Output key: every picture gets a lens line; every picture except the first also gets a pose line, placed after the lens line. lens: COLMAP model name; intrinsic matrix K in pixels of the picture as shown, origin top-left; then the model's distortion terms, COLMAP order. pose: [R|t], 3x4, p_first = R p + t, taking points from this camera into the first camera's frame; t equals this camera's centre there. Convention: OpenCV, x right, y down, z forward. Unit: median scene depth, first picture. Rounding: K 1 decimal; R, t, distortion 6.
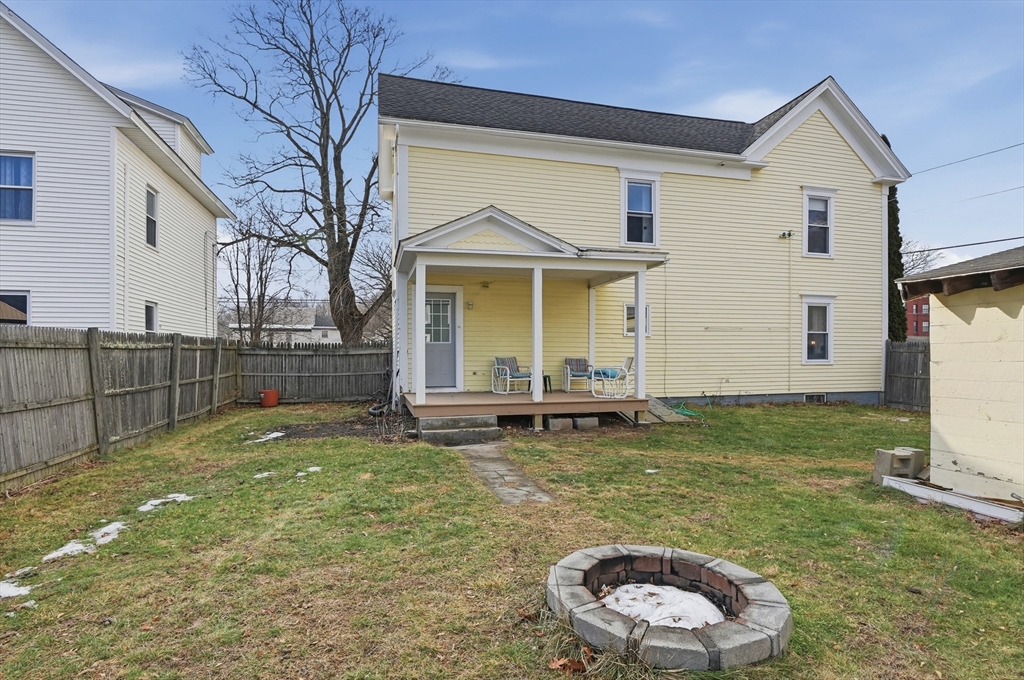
lens RADIAL K [[533.4, 0, 512.0], [0, 533.4, 340.0], [0, 0, 1]] dist [-0.017641, -0.001985]
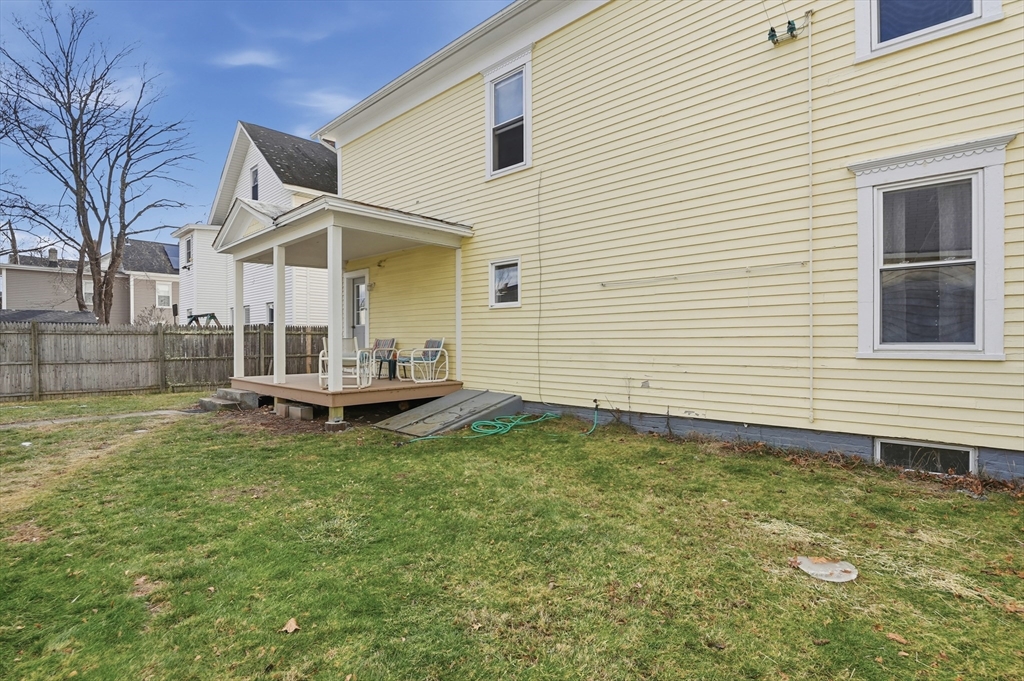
lens RADIAL K [[529.9, 0, 512.0], [0, 529.9, 340.5], [0, 0, 1]] dist [0.001375, -0.000134]
pose [[0.497595, -0.001375, -0.867409, 0.860867], [0.024480, 0.999623, 0.012458, 0.026965], [0.867064, -0.027434, 0.497441, 0.697552]]
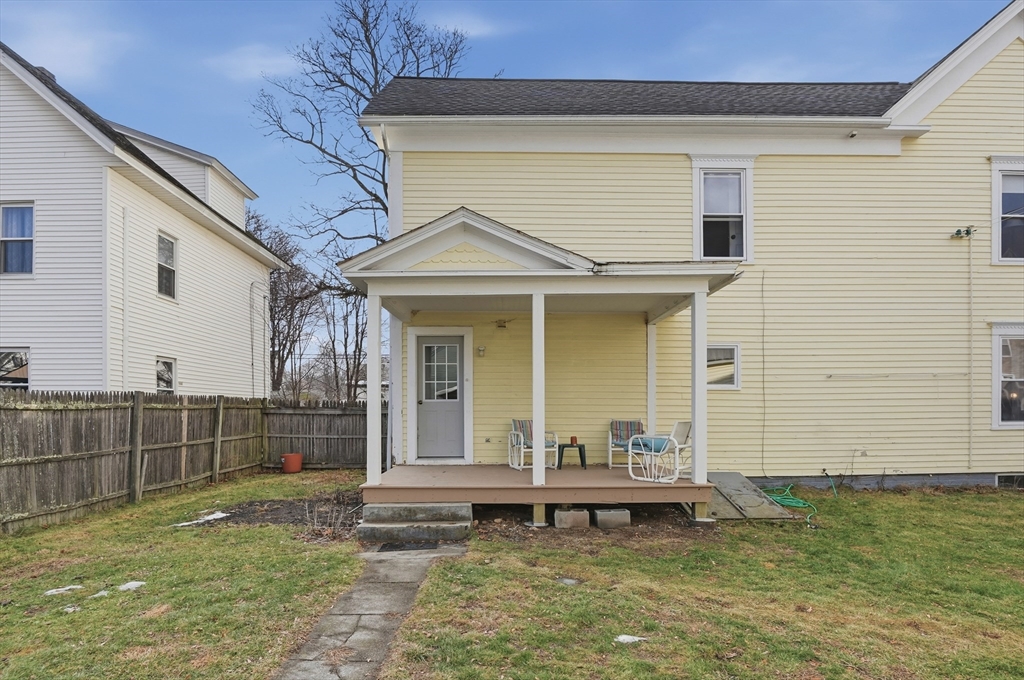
lens RADIAL K [[555.0, 0, 514.5], [0, 555.0, 399.9], [0, 0, 1]] dist [-0.022364, 0.001528]
pose [[0.971140, -0.004410, -0.238467, 0.151112], [0.006650, 0.999941, 0.008591, -0.001803], [0.238416, -0.009929, 0.971112, 0.226853]]
